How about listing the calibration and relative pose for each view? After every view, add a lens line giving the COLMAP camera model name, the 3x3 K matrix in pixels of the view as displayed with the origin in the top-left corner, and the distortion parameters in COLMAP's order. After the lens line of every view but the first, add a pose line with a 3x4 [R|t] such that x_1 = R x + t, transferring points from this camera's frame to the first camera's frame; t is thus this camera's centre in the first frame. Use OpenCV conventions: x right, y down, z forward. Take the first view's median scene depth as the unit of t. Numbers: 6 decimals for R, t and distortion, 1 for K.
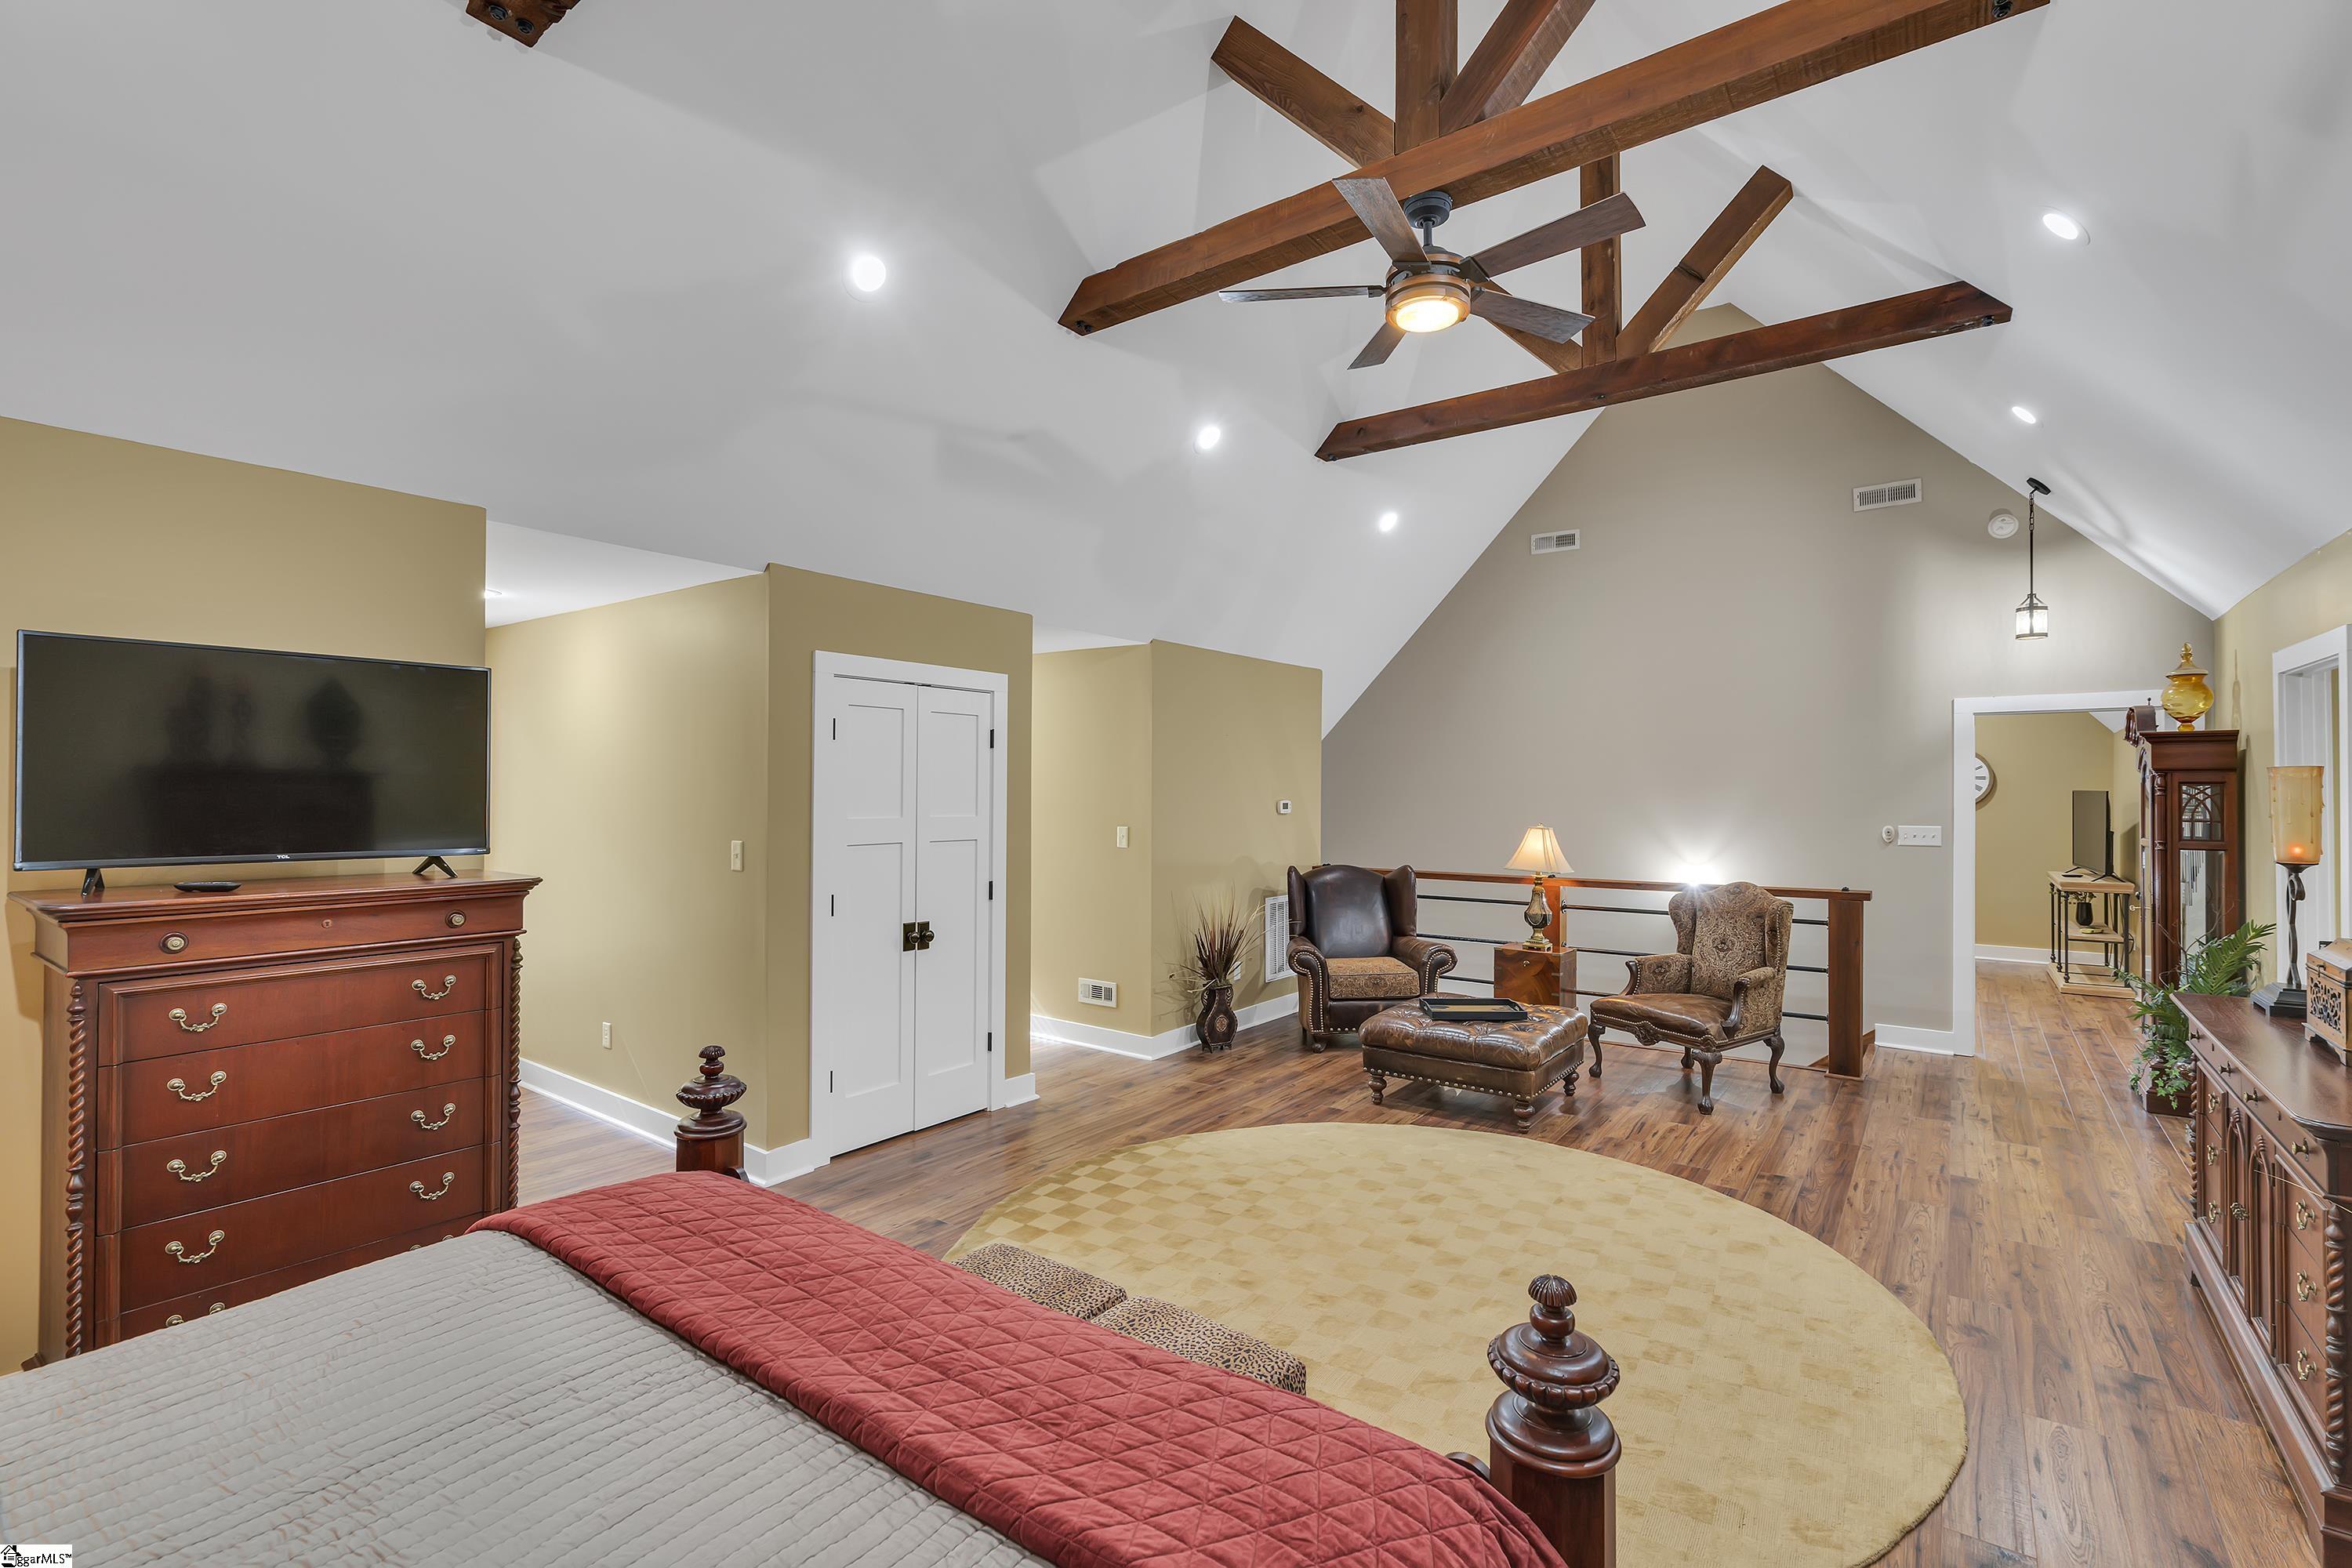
lens RADIAL K [[1038.9, 0, 1189.3], [0, 1038.9, 788.0], [0, 0, 1]] dist [0.004974, -0.000492]
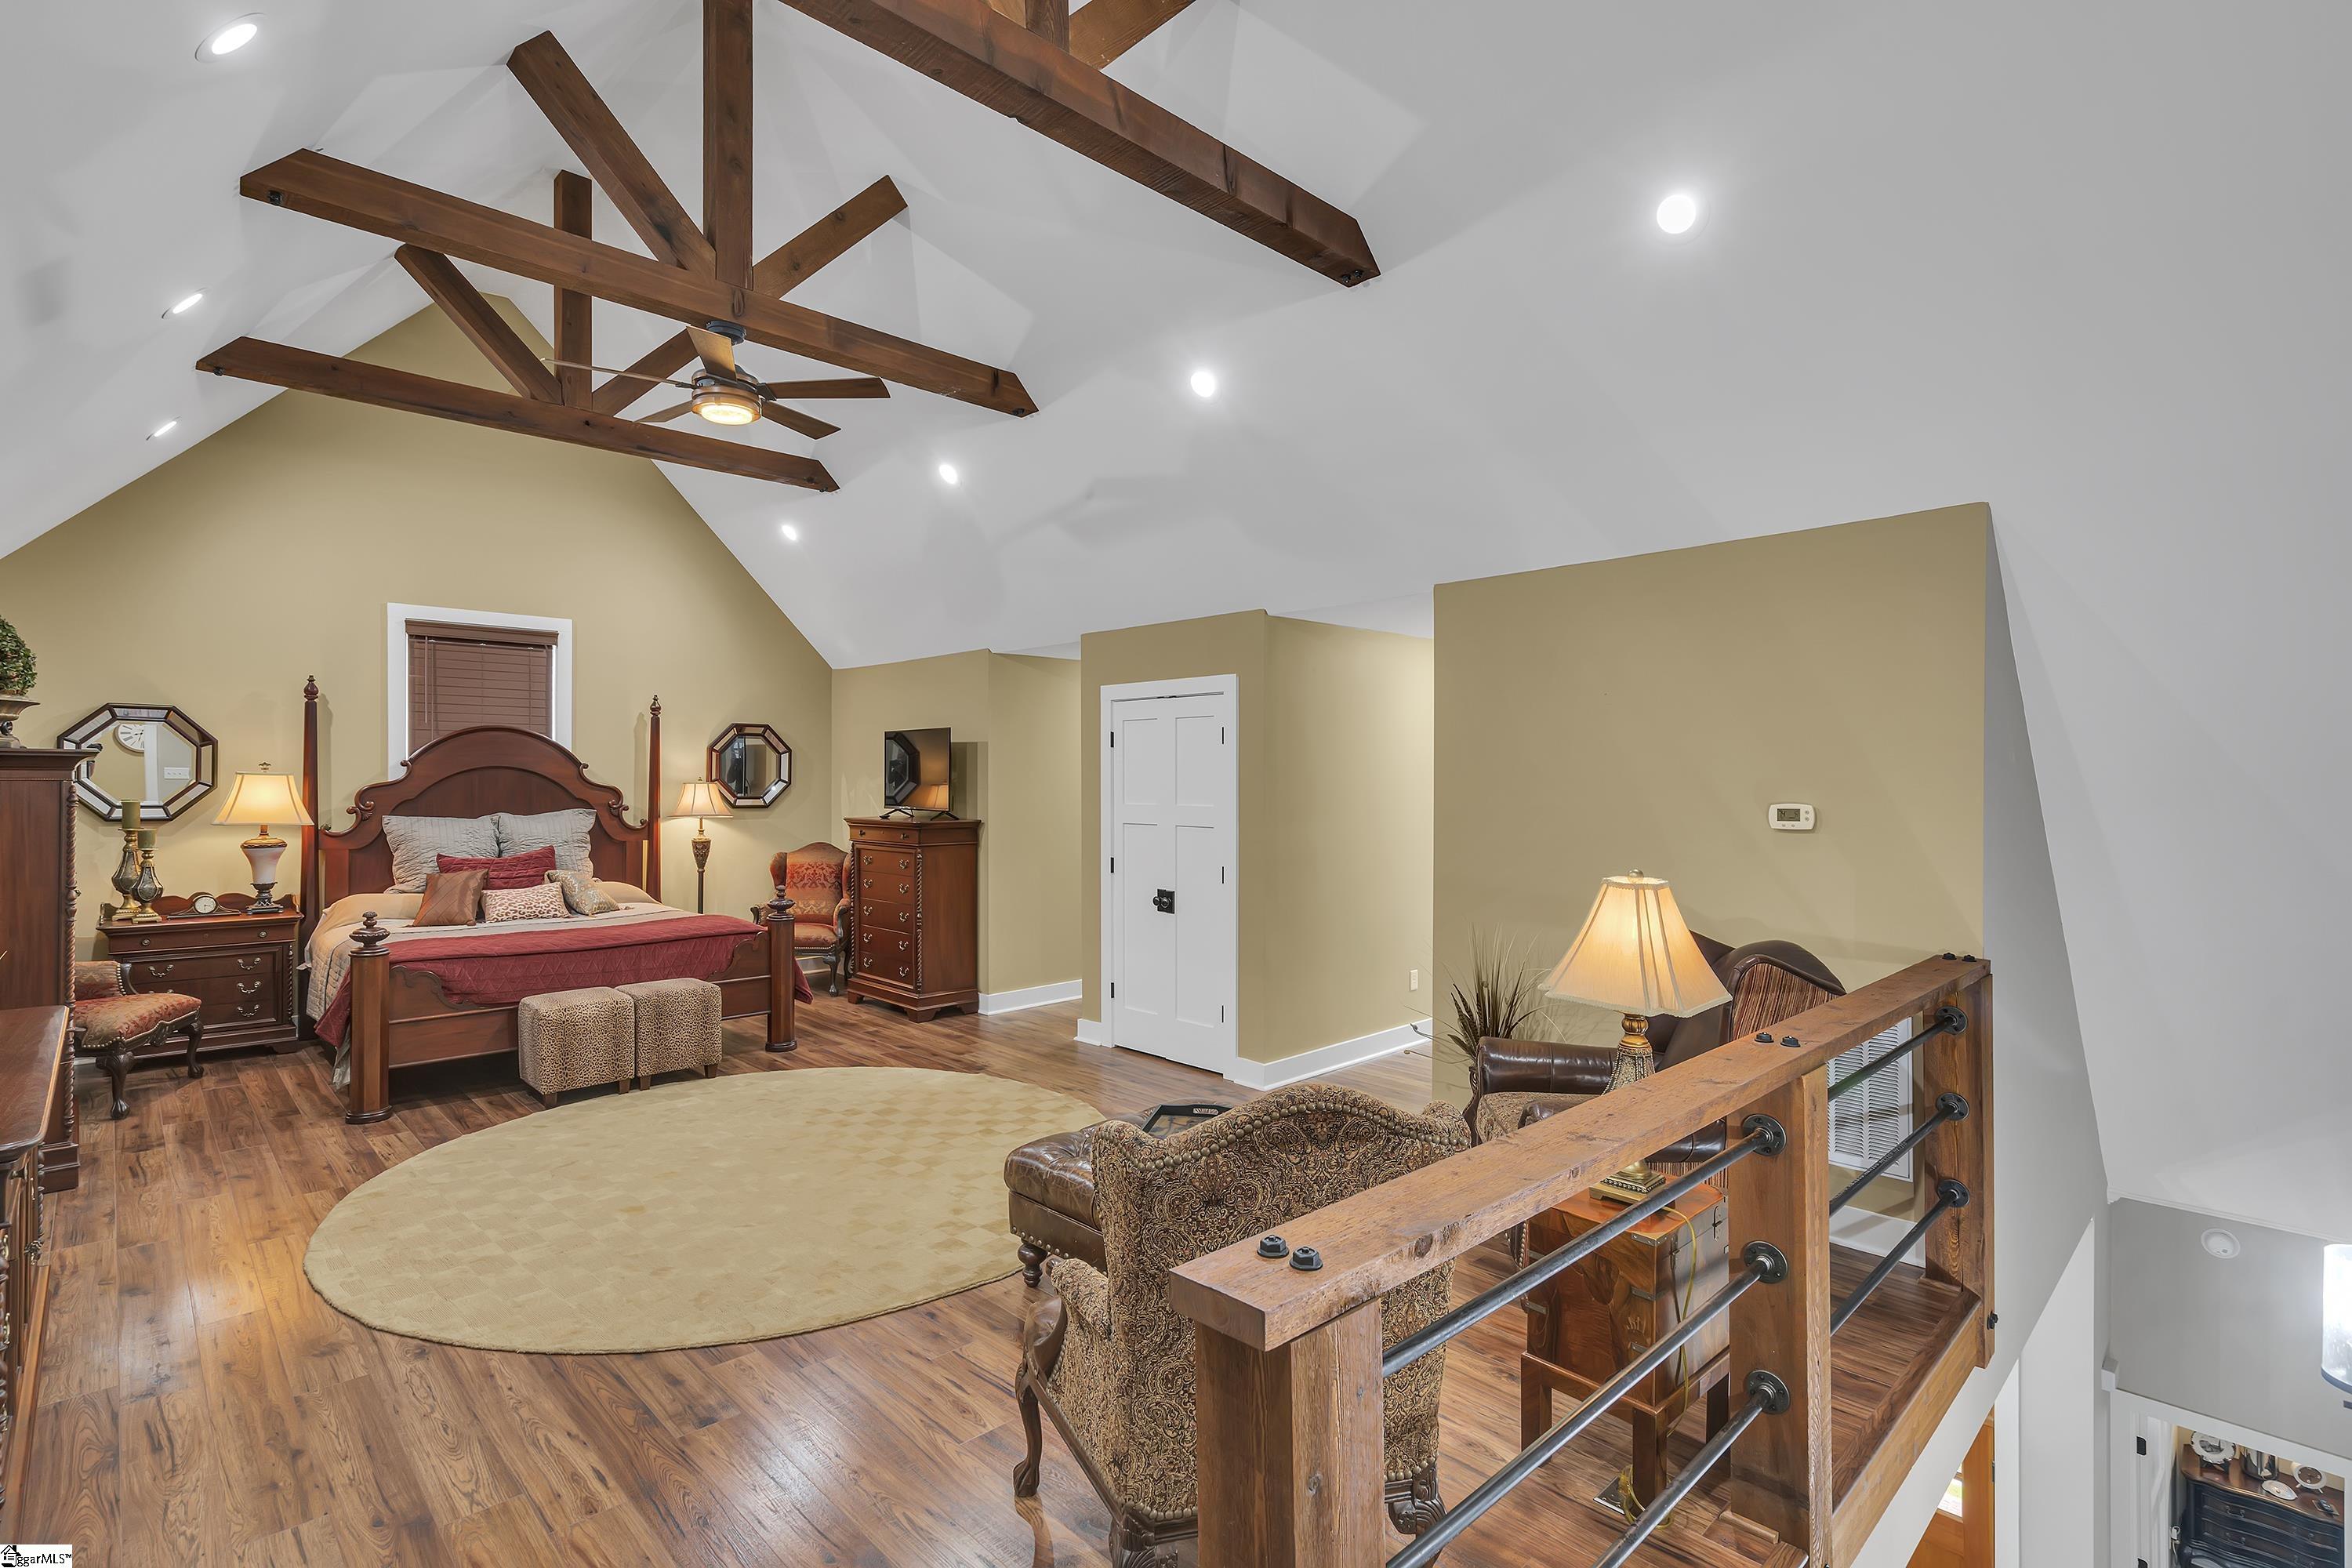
lens RADIAL K [[1120.5, 0, 1182.9], [0, 1120.5, 784.3], [0, 0, 1]] dist [0.009349, -0.000840]
pose [[-0.171309, -0.002971, -0.985213, 1.283926], [0.000266, 0.999995, -0.003062, 0.009947], [0.985217, -0.000787, -0.171308, 1.529235]]
